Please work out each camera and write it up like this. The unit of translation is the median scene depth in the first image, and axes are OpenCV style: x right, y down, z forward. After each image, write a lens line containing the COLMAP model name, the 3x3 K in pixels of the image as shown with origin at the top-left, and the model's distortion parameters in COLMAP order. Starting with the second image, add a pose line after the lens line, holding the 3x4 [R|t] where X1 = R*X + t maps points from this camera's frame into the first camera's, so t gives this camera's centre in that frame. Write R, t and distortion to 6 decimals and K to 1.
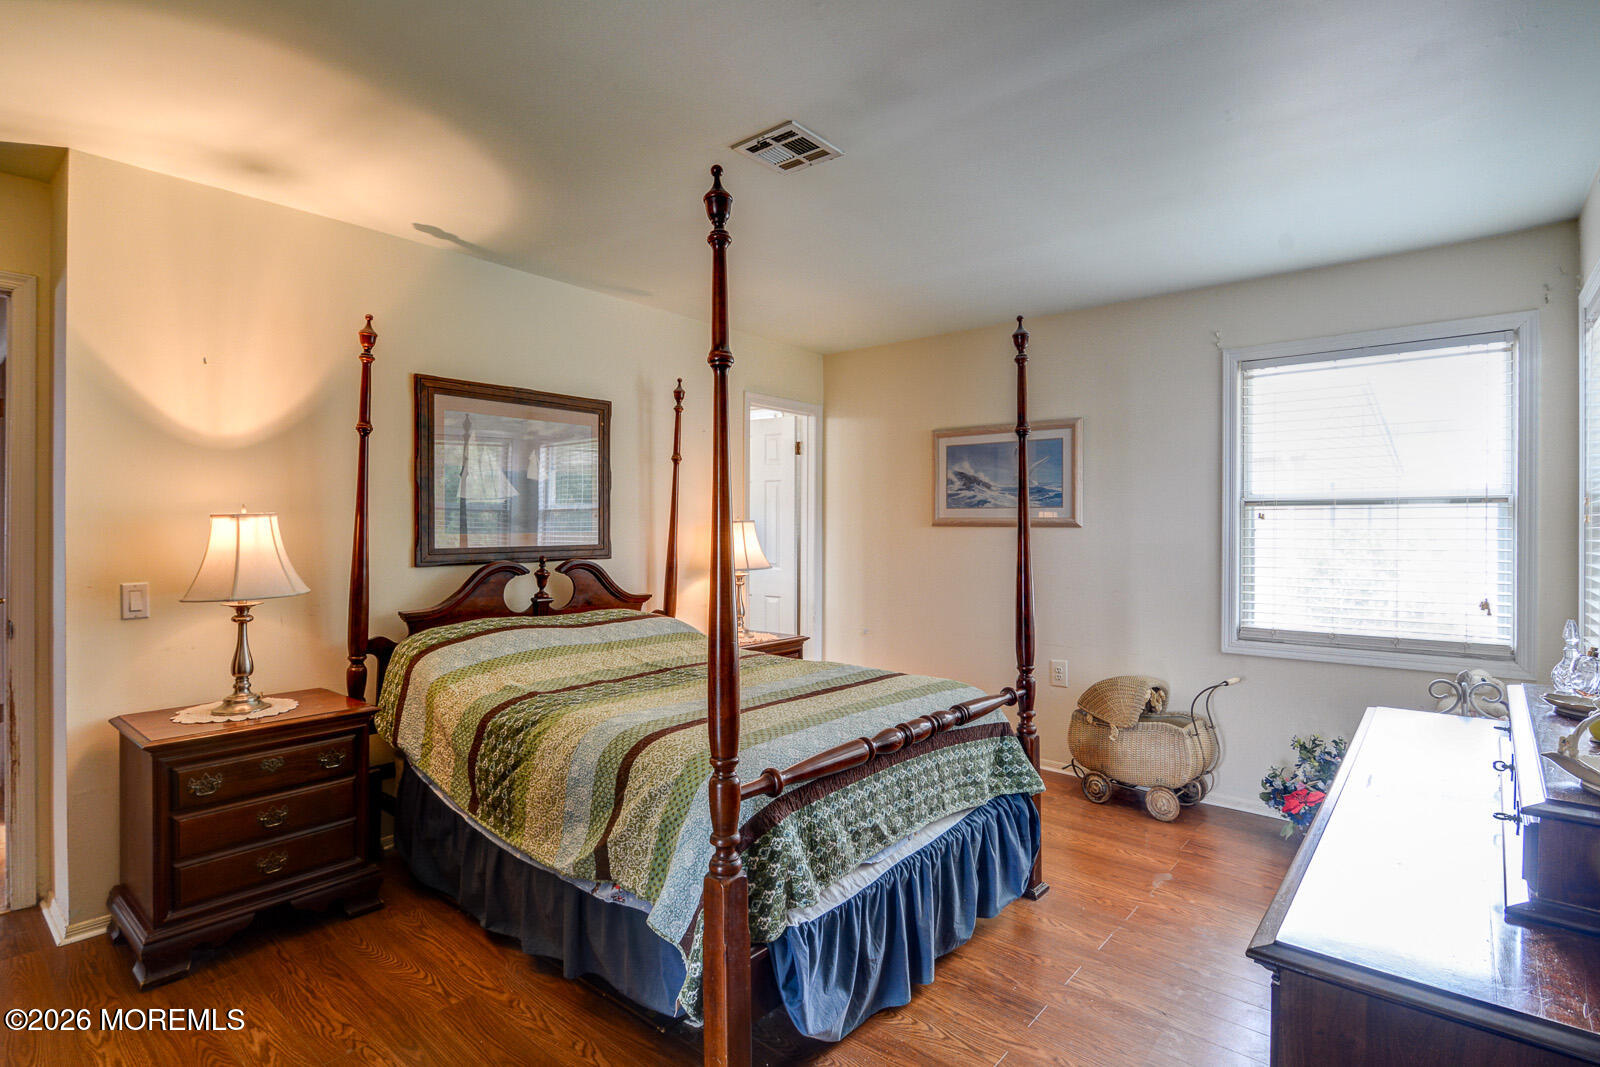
lens RADIAL K [[778.5, 0, 796.7], [0, 778.5, 523.2], [0, 0, 1]] dist [0.001622, -0.010069]
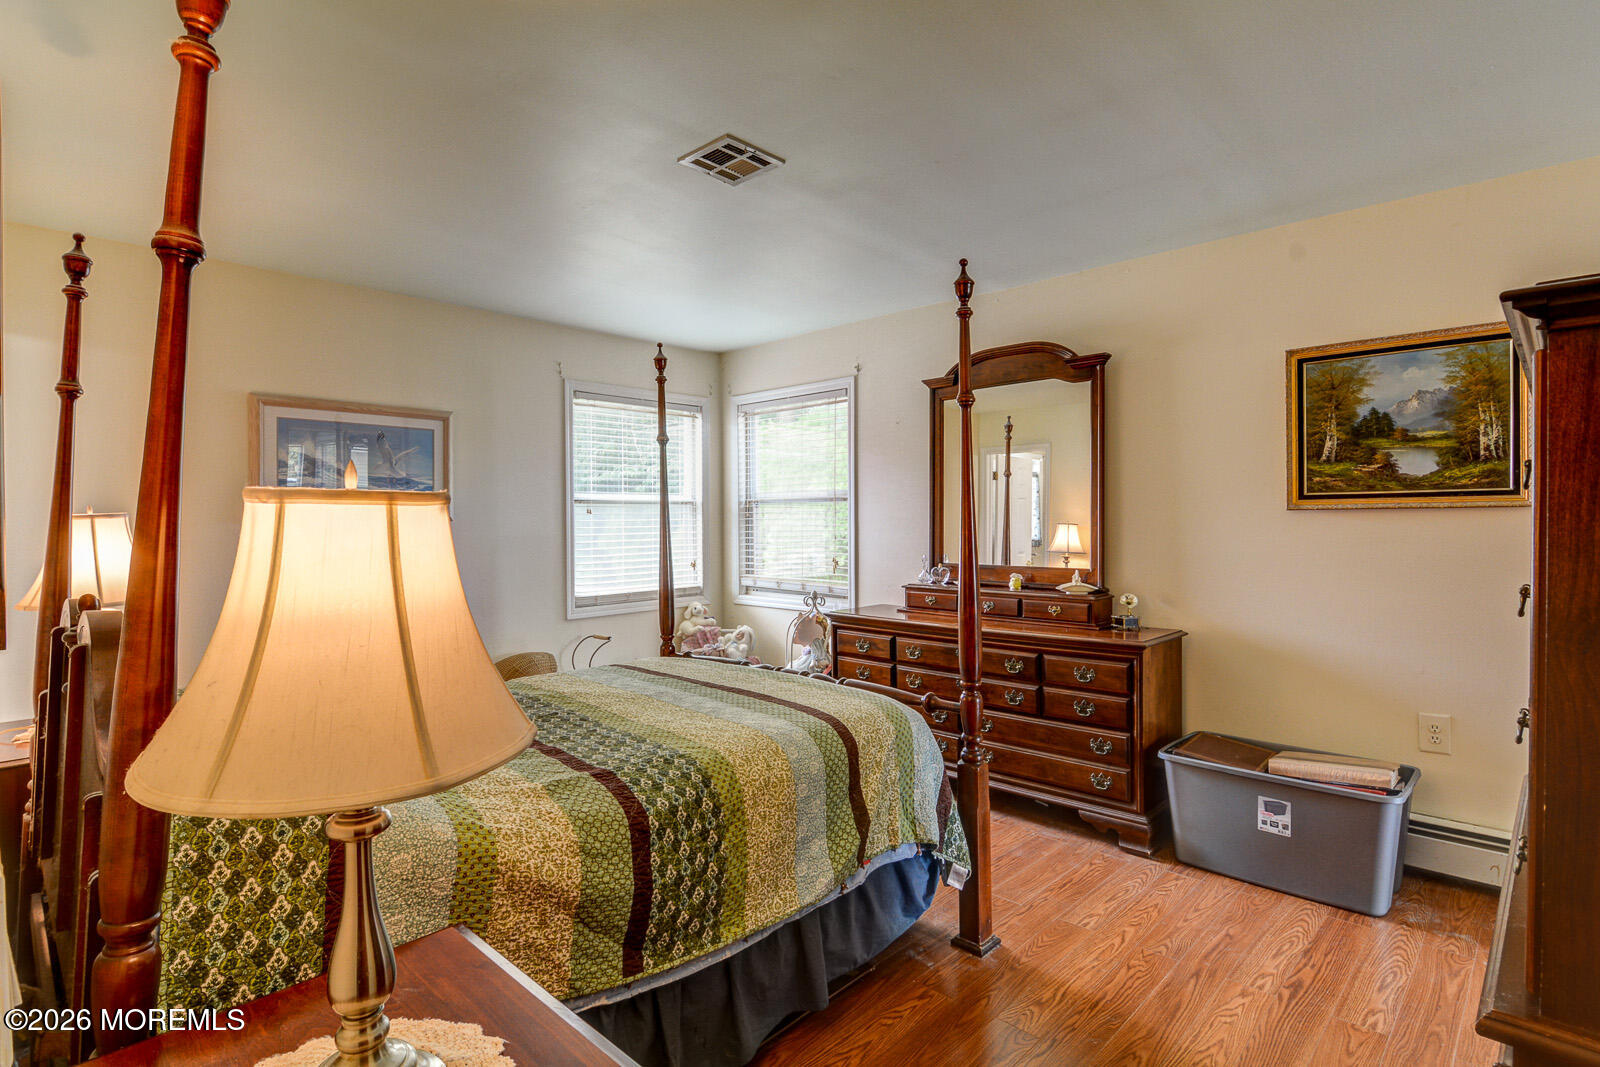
lens RADIAL K [[778.5, 0, 796.7], [0, 778.5, 523.2], [0, 0, 1]] dist [0.001622, -0.010069]
pose [[0.073412, -0.008696, 0.997264, -0.682983], [0.001333, 0.999962, 0.008621, -0.000325], [-0.997301, 0.000697, 0.073420, 0.541185]]
